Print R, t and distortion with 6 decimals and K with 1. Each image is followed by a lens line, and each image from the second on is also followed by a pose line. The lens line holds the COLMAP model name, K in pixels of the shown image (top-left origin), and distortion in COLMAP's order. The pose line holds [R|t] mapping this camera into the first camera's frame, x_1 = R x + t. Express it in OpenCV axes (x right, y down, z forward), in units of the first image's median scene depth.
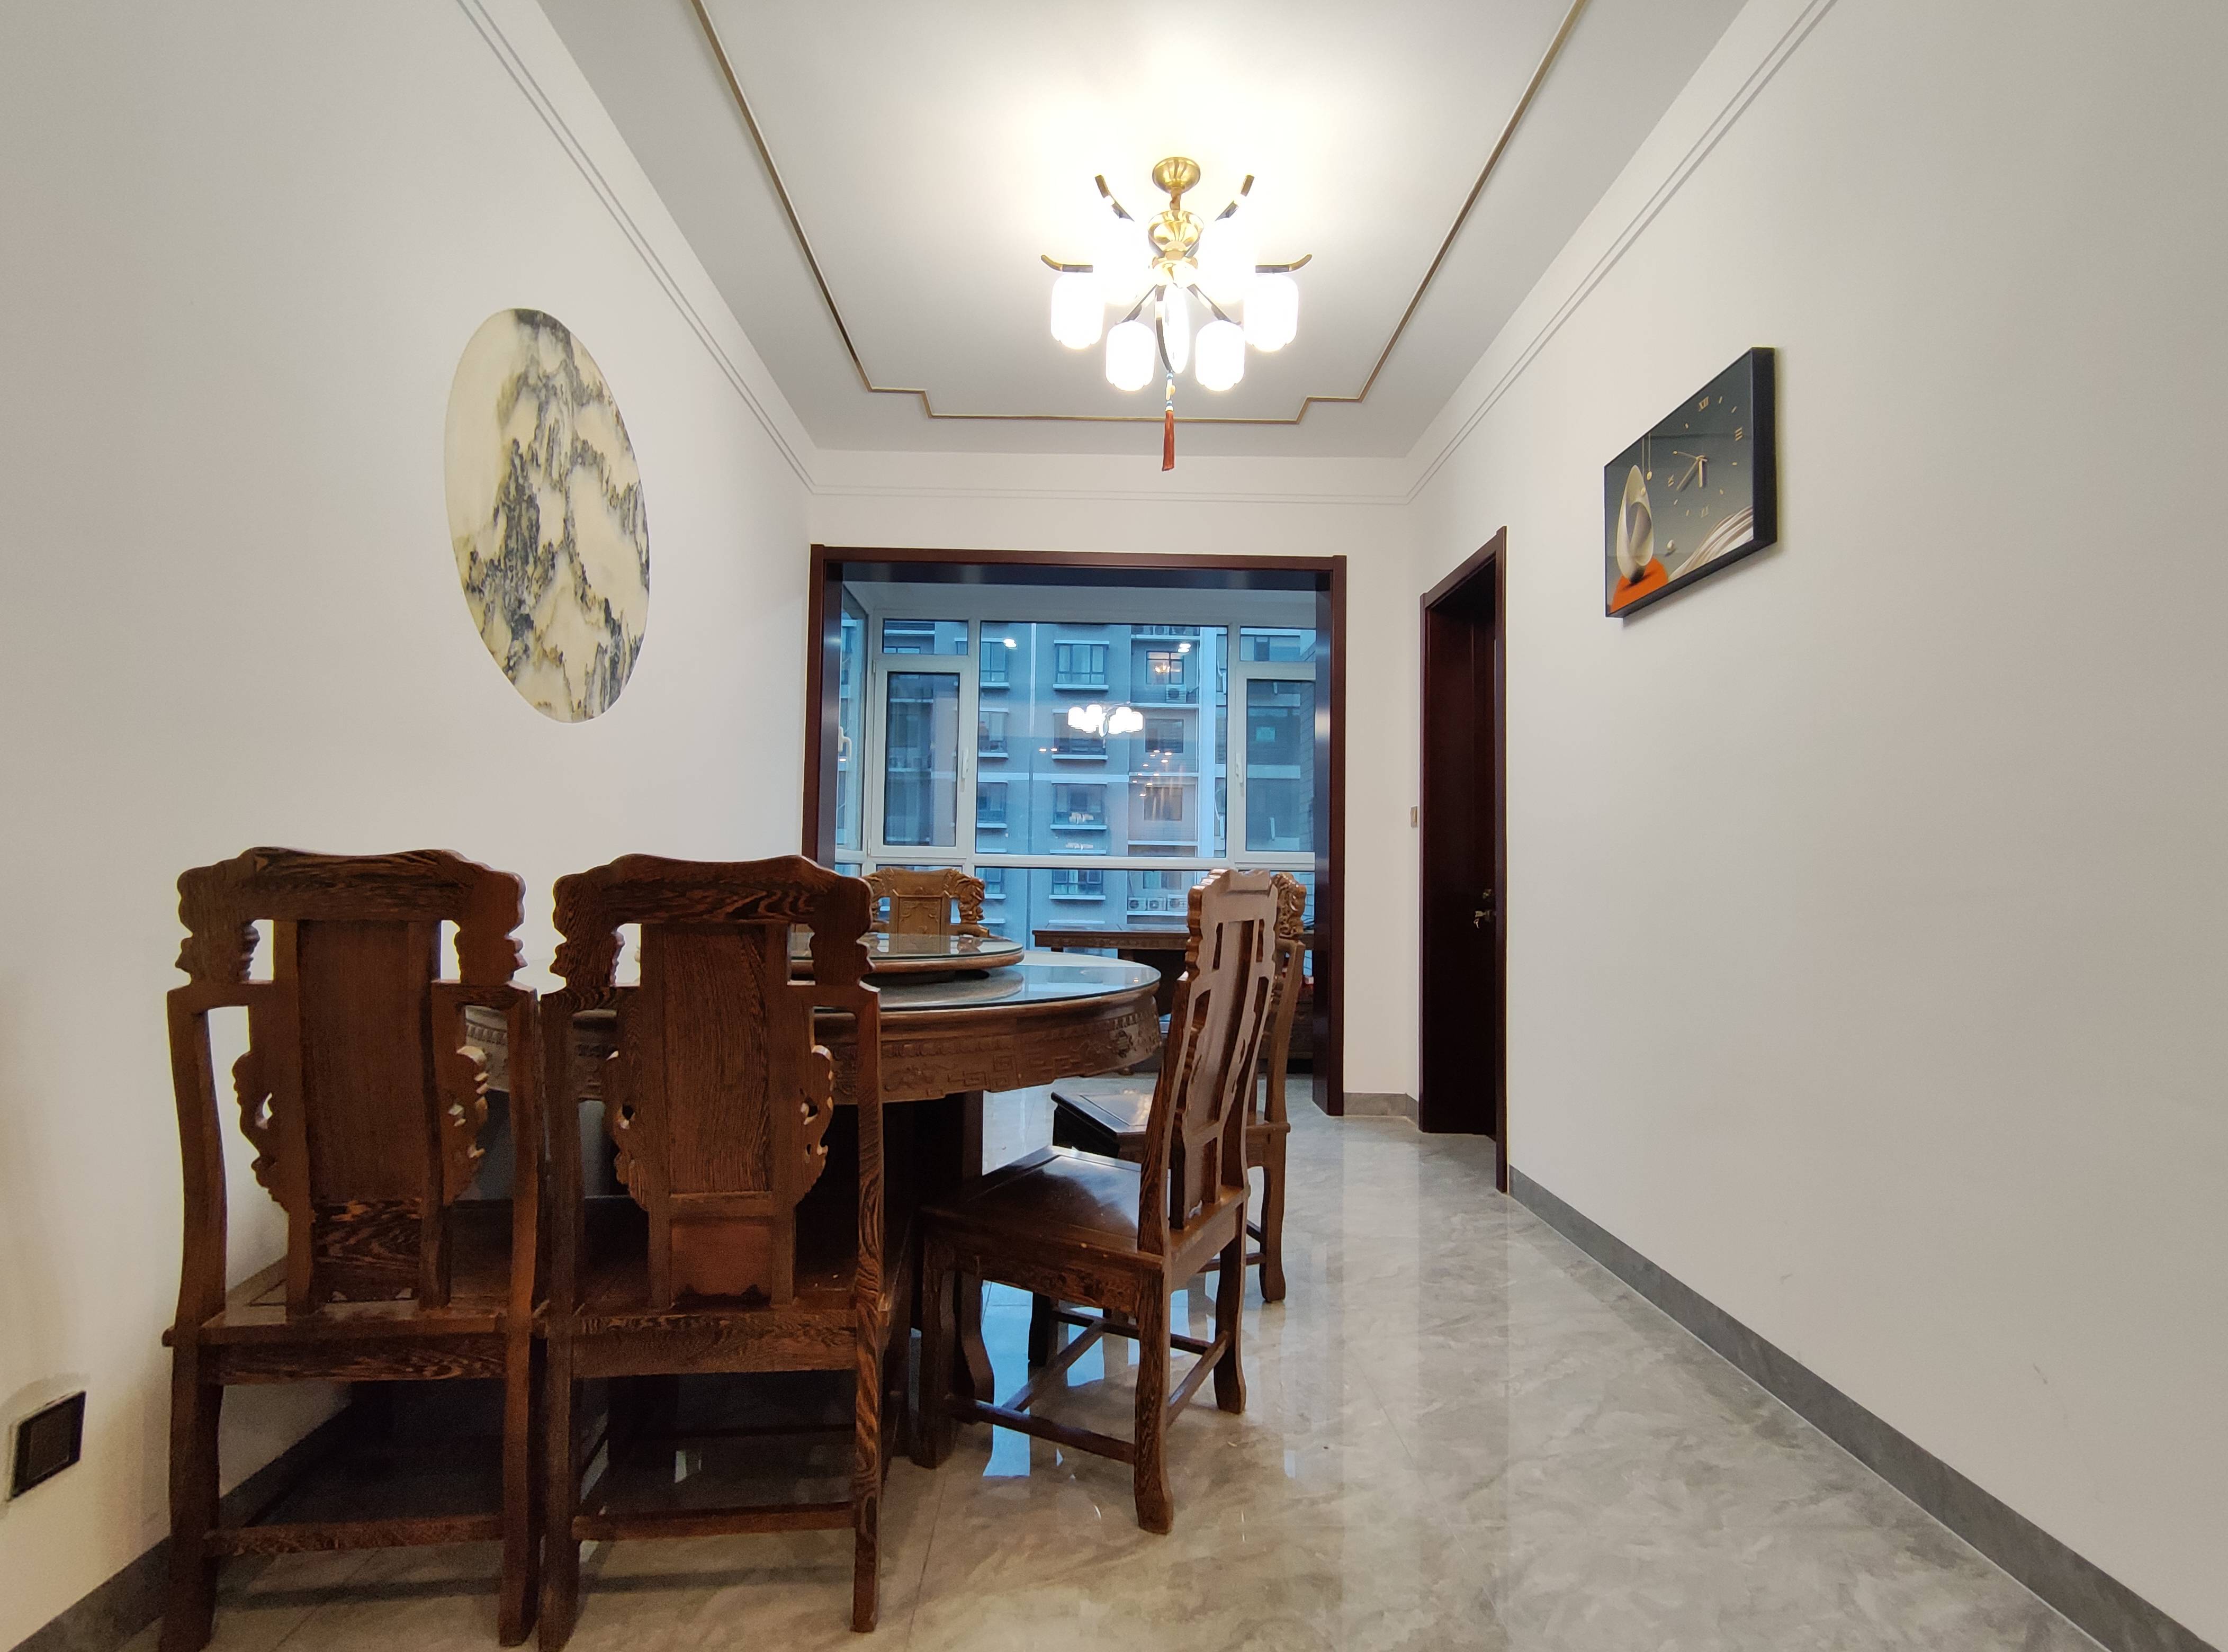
lens RADIAL K [[1014.6, 0, 1114.0], [0, 1014.6, 826.0], [0, 0, 1]] dist [0.002848, 0.000201]
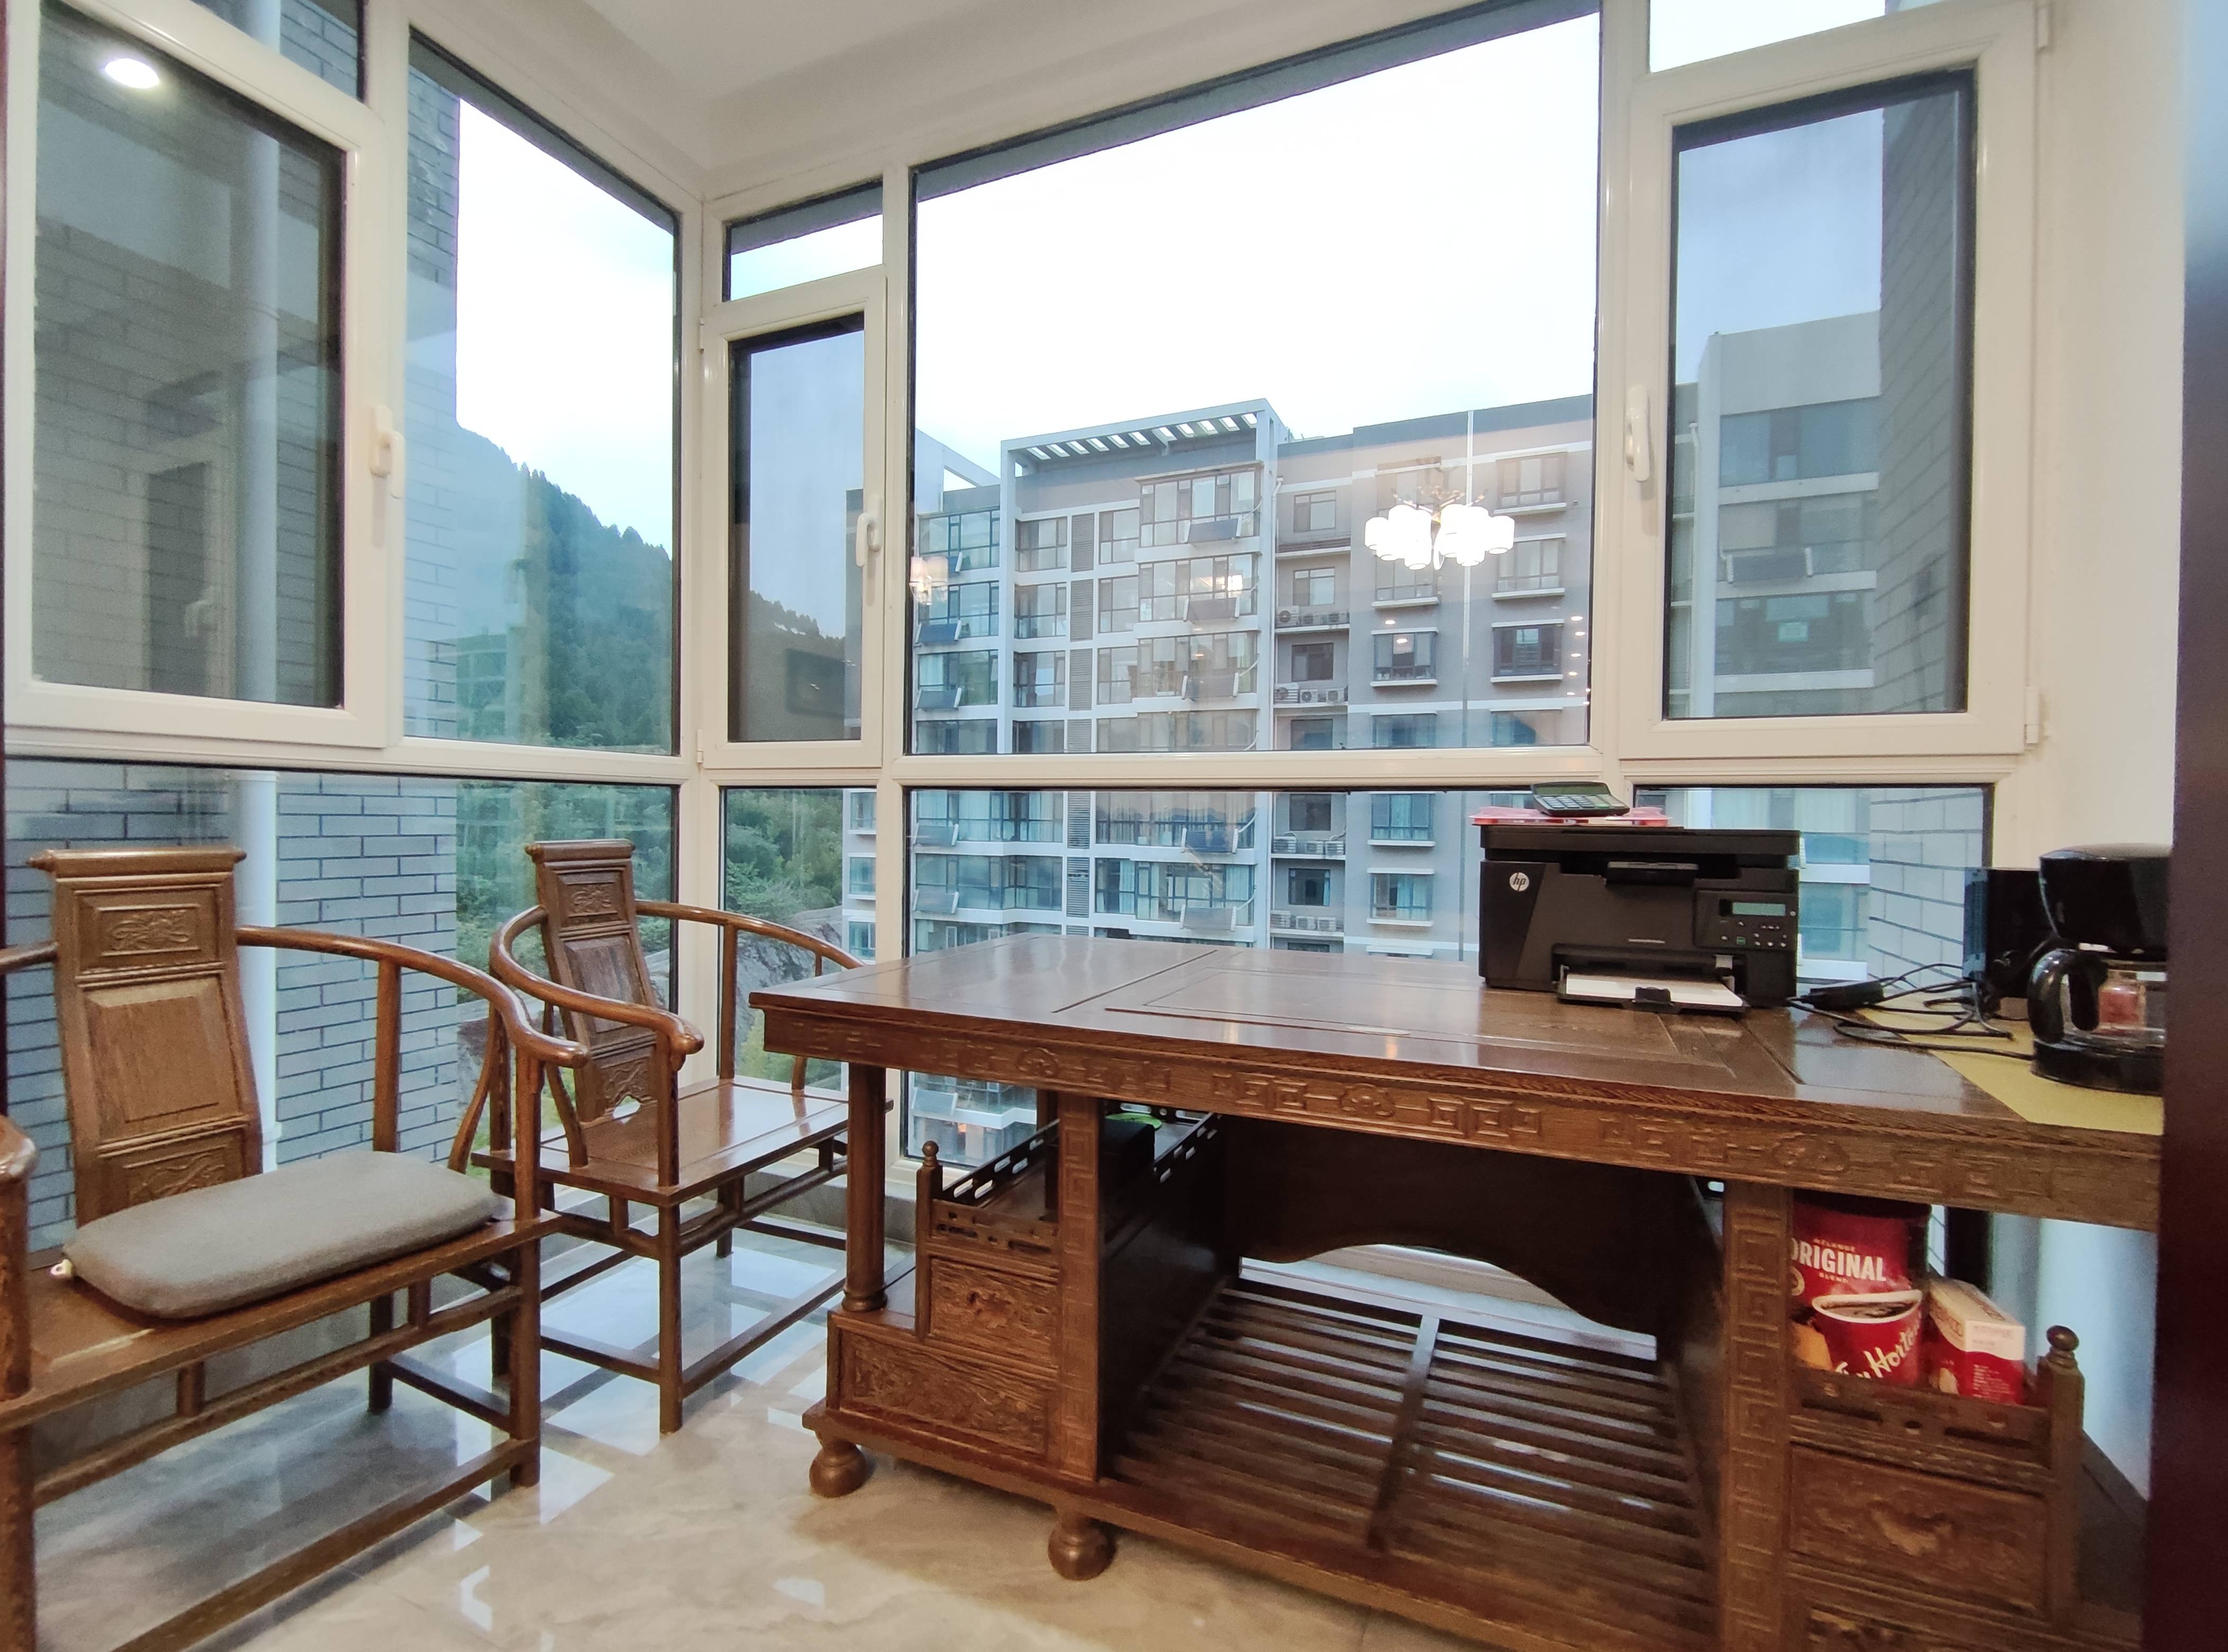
lens RADIAL K [[1014.6, 0, 1114.0], [0, 1014.6, 826.0], [0, 0, 1]] dist [0.002848, 0.000201]
pose [[0.903199, 0.014423, -0.428979, 0.023395], [0.008607, 0.998626, 0.051698, 0.007780], [0.429135, -0.050386, 0.901834, 0.115412]]
